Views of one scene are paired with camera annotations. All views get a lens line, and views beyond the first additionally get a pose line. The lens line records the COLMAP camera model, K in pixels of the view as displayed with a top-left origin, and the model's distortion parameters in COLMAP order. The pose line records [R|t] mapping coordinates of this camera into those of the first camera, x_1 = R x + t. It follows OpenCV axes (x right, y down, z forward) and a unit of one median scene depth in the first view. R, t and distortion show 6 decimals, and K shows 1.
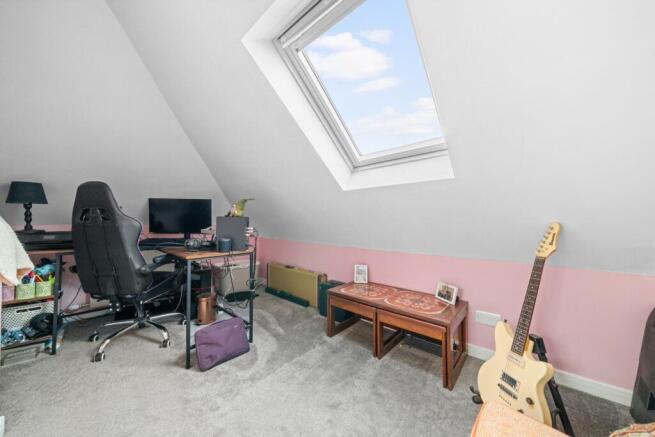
lens RADIAL K [[229.4, 0, 326.5], [0, 229.4, 218.9], [0, 0, 1]] dist [-0.002468, 0.000184]
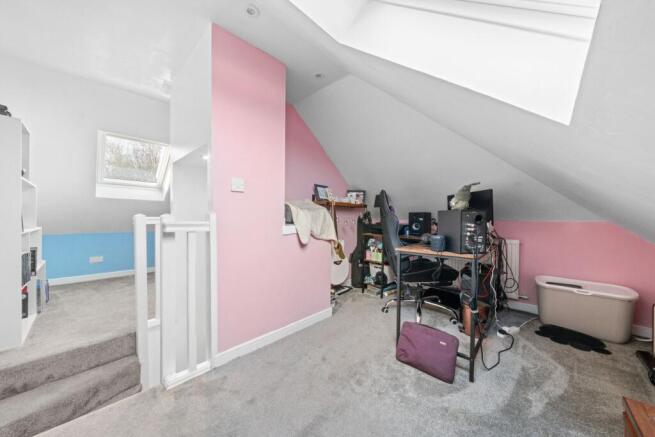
lens RADIAL K [[229.4, 0, 326.3], [0, 229.4, 220.7], [0, 0, 1]] dist [-0.002468, 0.000184]
pose [[-0.011134, 0.005842, -0.999921, 0.442184], [0.009860, 0.999935, 0.005732, 0.020943], [0.999889, -0.009795, -0.011191, 0.608152]]
